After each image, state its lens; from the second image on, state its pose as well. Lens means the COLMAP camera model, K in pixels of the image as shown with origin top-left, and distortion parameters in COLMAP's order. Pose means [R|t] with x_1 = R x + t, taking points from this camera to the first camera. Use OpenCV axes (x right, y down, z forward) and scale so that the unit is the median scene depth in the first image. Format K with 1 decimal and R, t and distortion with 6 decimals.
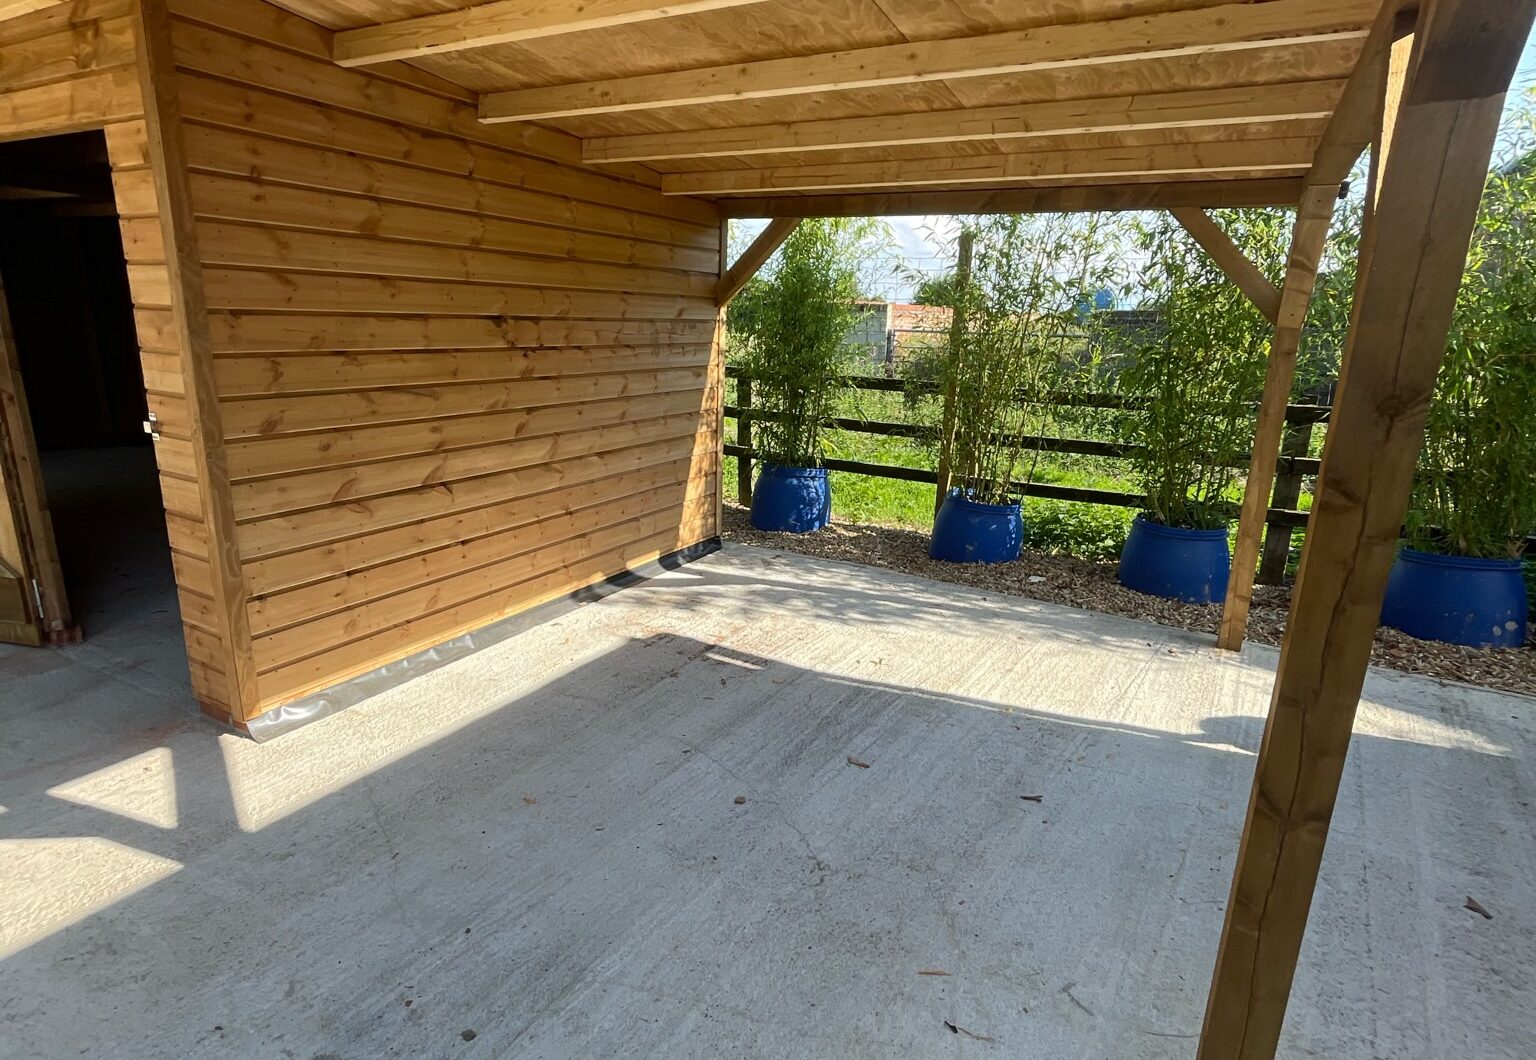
lens RADIAL K [[826.0, 0, 768.9], [0, 826.0, 531.4], [0, 0, 1]] dist [0.001468, -0.001212]
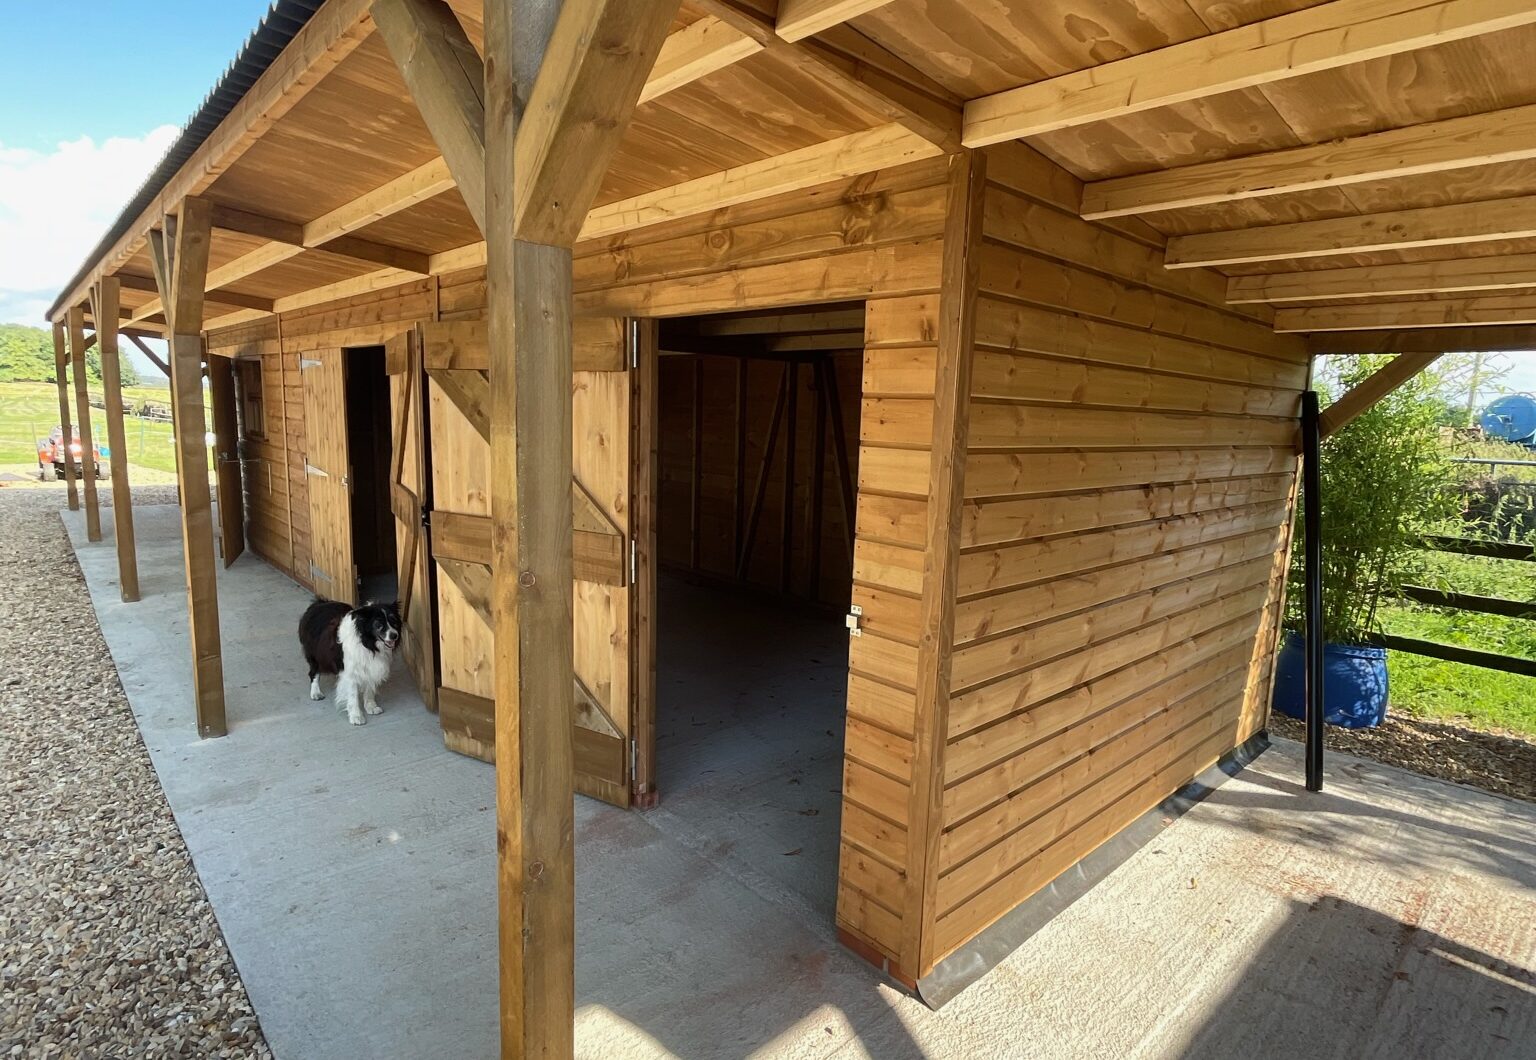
lens RADIAL K [[826.0, 0, 766.9], [0, 826.0, 531.2], [0, 0, 1]] dist [0.001468, -0.001212]
pose [[0.949069, 0.044327, -0.311934, -0.488926], [-0.081819, 0.990762, -0.108146, -0.102750], [0.304259, 0.128160, 0.943929, 0.104315]]
